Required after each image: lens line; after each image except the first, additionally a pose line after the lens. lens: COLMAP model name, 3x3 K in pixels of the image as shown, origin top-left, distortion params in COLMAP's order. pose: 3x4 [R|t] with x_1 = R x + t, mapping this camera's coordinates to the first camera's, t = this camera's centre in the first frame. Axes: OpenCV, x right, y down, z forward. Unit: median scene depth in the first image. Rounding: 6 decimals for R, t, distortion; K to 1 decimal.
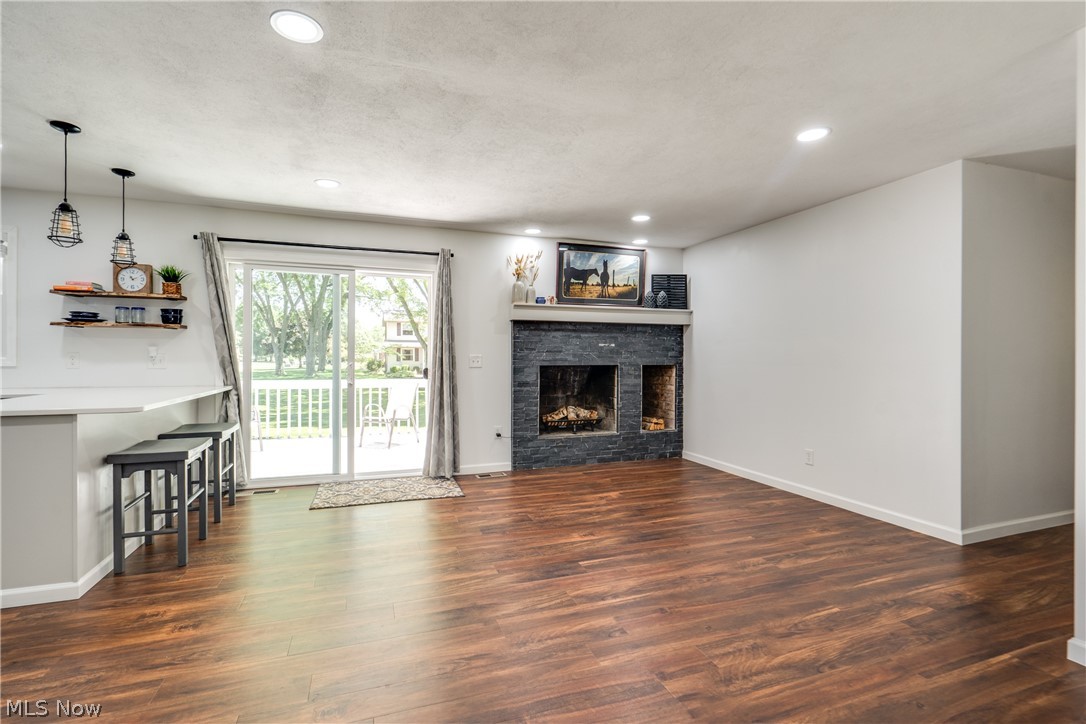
lens RADIAL K [[496.9, 0, 543.6], [0, 496.9, 360.8], [0, 0, 1]] dist [-0.004864, 0.000521]
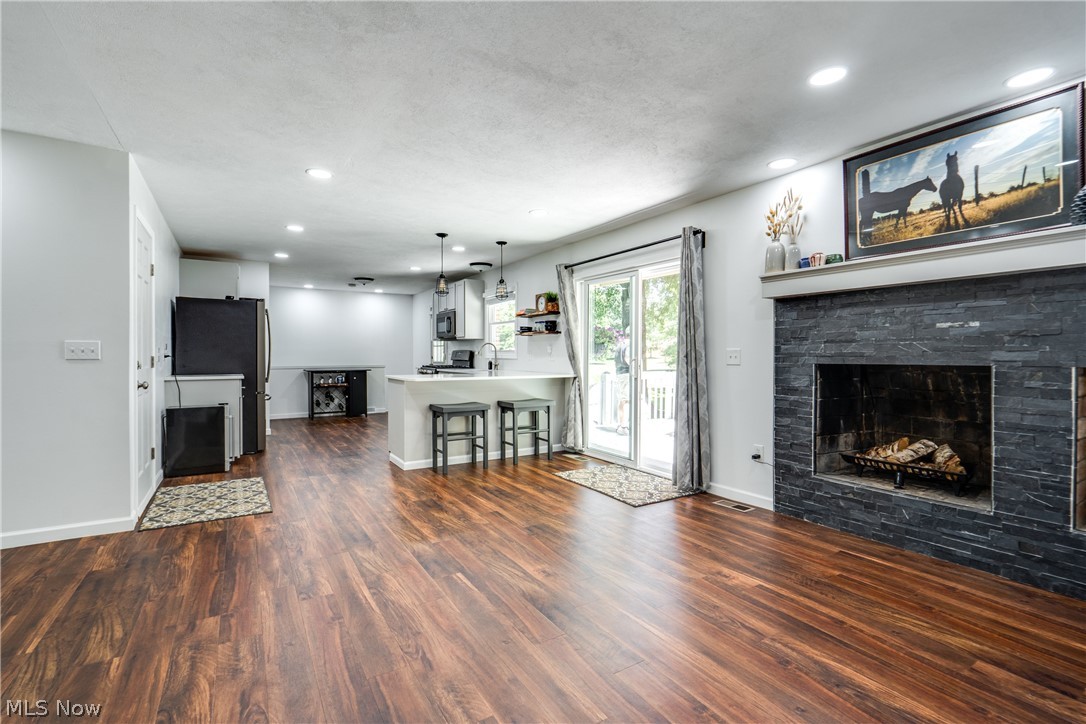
lens RADIAL K [[496.9, 0, 545.0], [0, 496.9, 357.3], [0, 0, 1]] dist [-0.004864, 0.000521]
pose [[0.205239, 0.003943, -0.978704, 0.556616], [-0.003757, 0.999988, 0.003240, 0.000562], [0.978705, 0.003012, 0.205252, 0.533656]]
